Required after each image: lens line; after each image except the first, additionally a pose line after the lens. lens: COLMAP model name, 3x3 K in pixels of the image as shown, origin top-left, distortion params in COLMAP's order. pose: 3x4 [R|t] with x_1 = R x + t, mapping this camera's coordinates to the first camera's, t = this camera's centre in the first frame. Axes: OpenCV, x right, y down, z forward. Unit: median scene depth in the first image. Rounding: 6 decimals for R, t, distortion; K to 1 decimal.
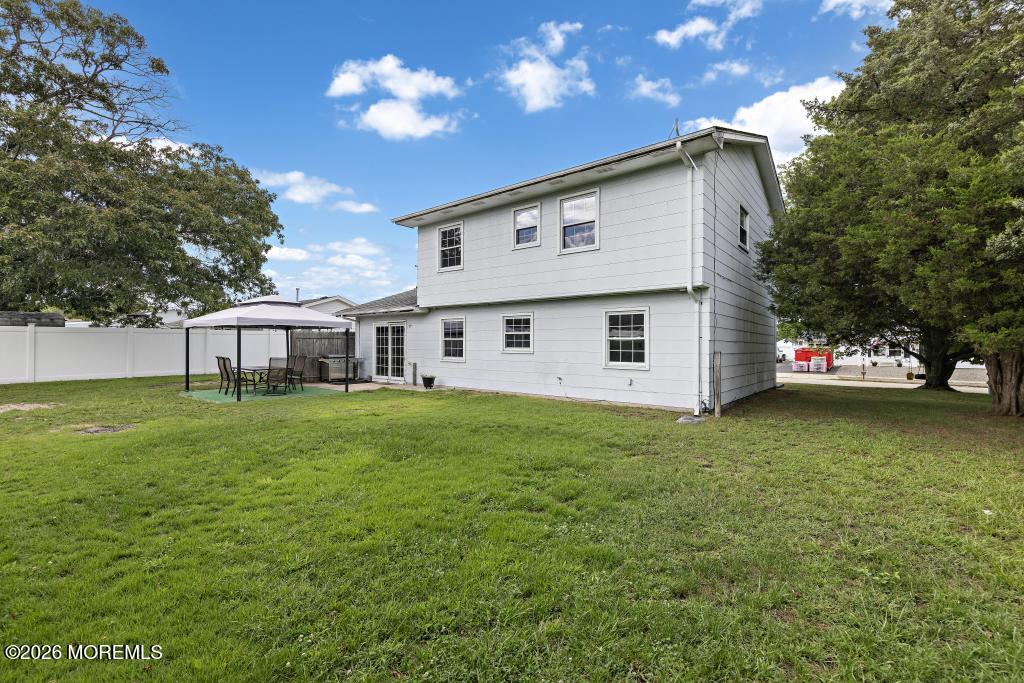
lens RADIAL K [[467.5, 0, 517.0], [0, 467.5, 344.4], [0, 0, 1]] dist [0.008708, 0.000582]
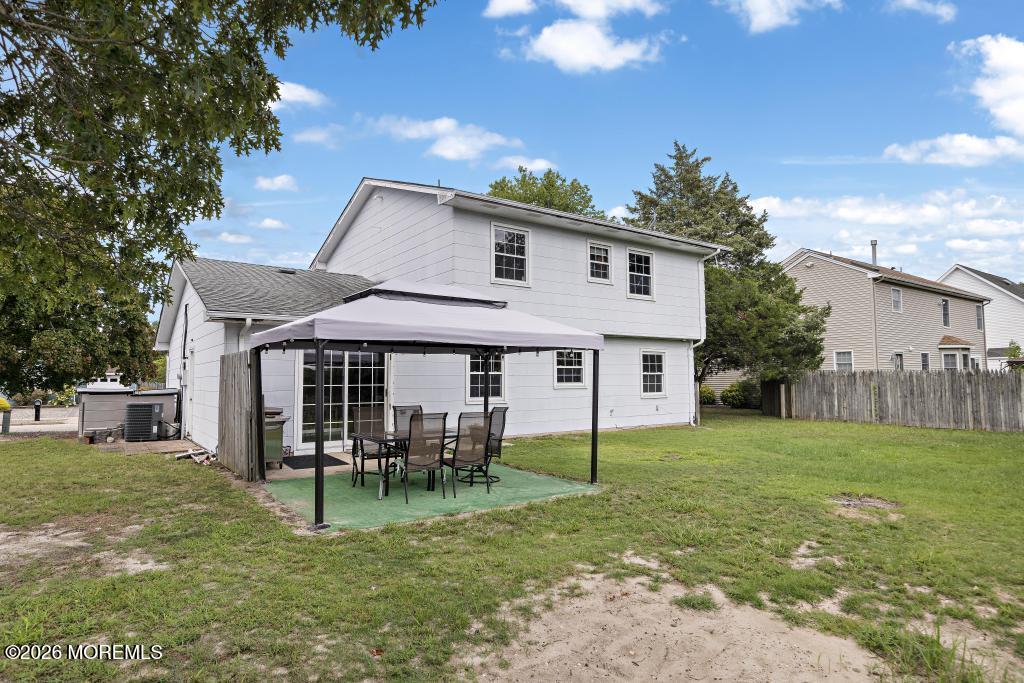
lens RADIAL K [[556.6, 0, 518.2], [0, 556.6, 346.0], [0, 0, 1]] dist [-0.000873, -0.000116]
pose [[0.253241, 0.048686, 0.966177, -1.102309], [0.005698, 0.998640, -0.051815, -0.009411], [-0.967386, 0.018627, 0.252619, 0.813505]]
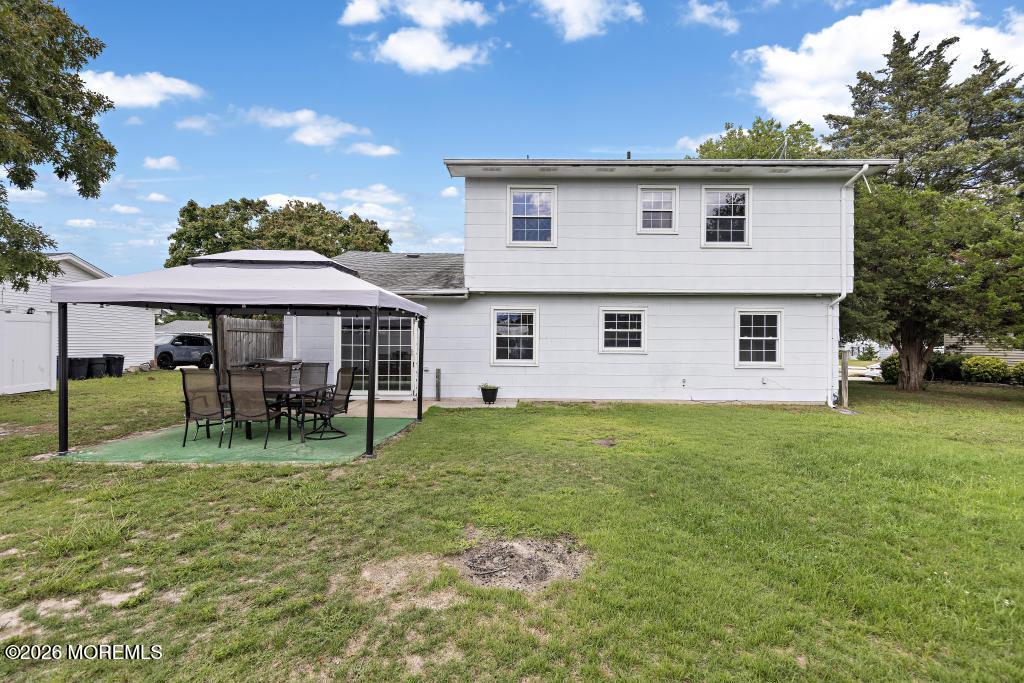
lens RADIAL K [[467.5, 0, 517.4], [0, 467.5, 333.2], [0, 0, 1]] dist [0.008708, 0.000582]
pose [[0.768067, 0.013007, 0.640238, -0.693938], [-0.004766, 0.999882, -0.014596, -0.005420], [-0.640352, 0.008160, 0.768038, 0.462410]]
